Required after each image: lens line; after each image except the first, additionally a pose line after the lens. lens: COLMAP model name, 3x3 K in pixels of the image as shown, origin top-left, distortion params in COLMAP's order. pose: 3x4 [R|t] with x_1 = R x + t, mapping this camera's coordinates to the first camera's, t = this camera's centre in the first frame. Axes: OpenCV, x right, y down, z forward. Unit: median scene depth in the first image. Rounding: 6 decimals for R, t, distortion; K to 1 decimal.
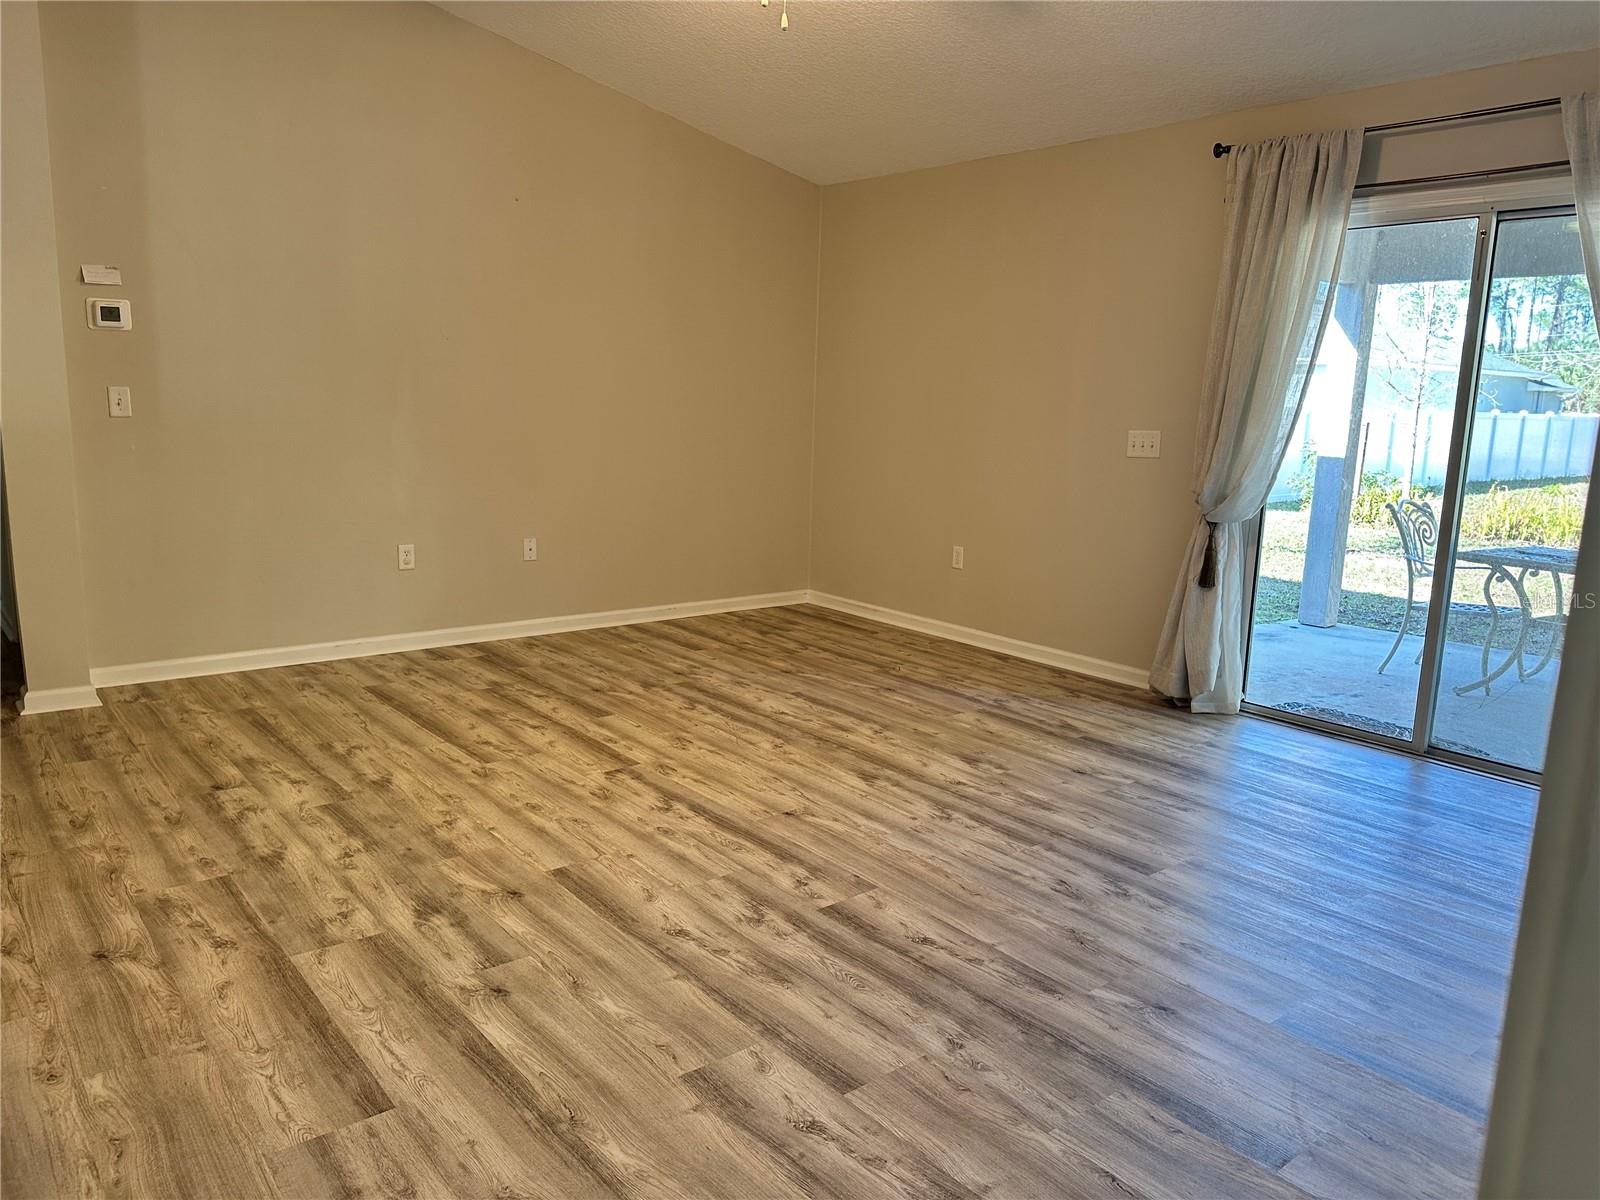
lens RADIAL K [[1115.0, 0, 799.4], [0, 1115.0, 581.3], [0, 0, 1]] dist [0.094923, -0.134619]
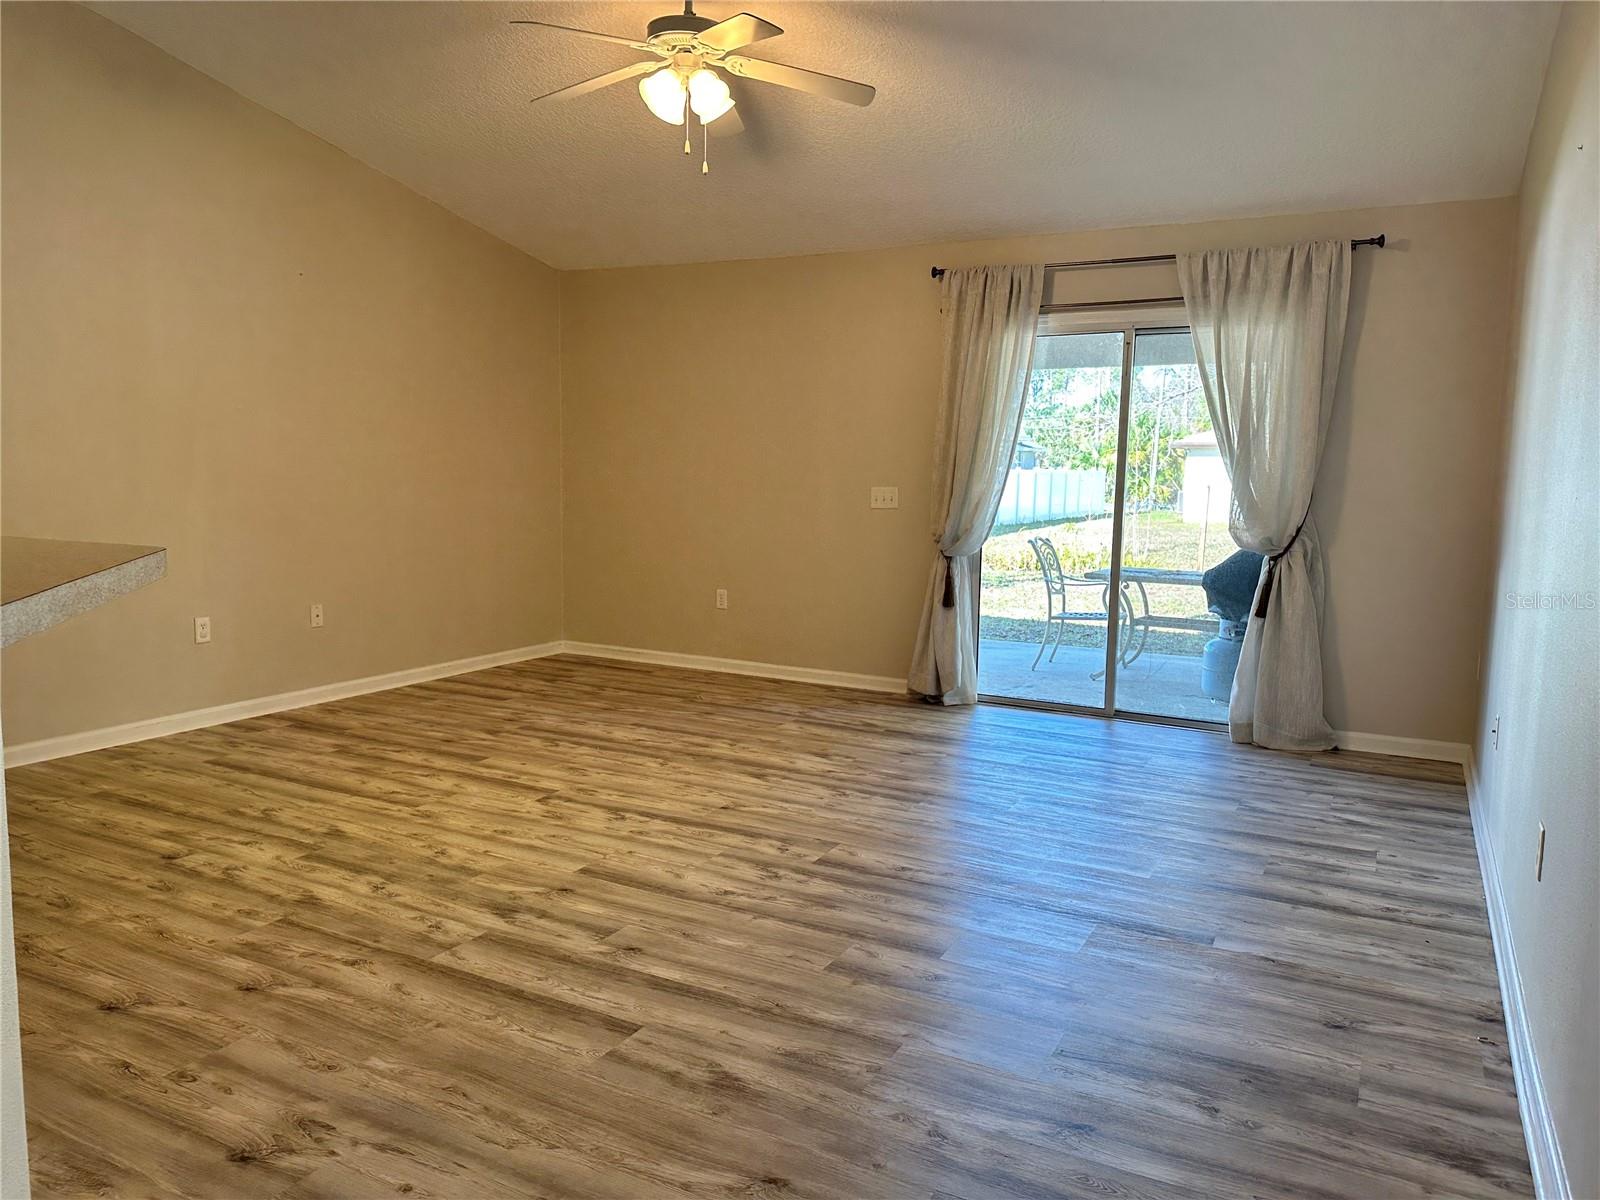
lens RADIAL K [[1115.0, 0, 799.4], [0, 1115.0, 581.3], [0, 0, 1]] dist [0.094923, -0.134619]
pose [[0.923032, -0.051842, 0.381214, -0.338229], [0.072163, 0.996622, -0.039195, 0.016734], [-0.377895, 0.063688, 0.923655, -0.136486]]
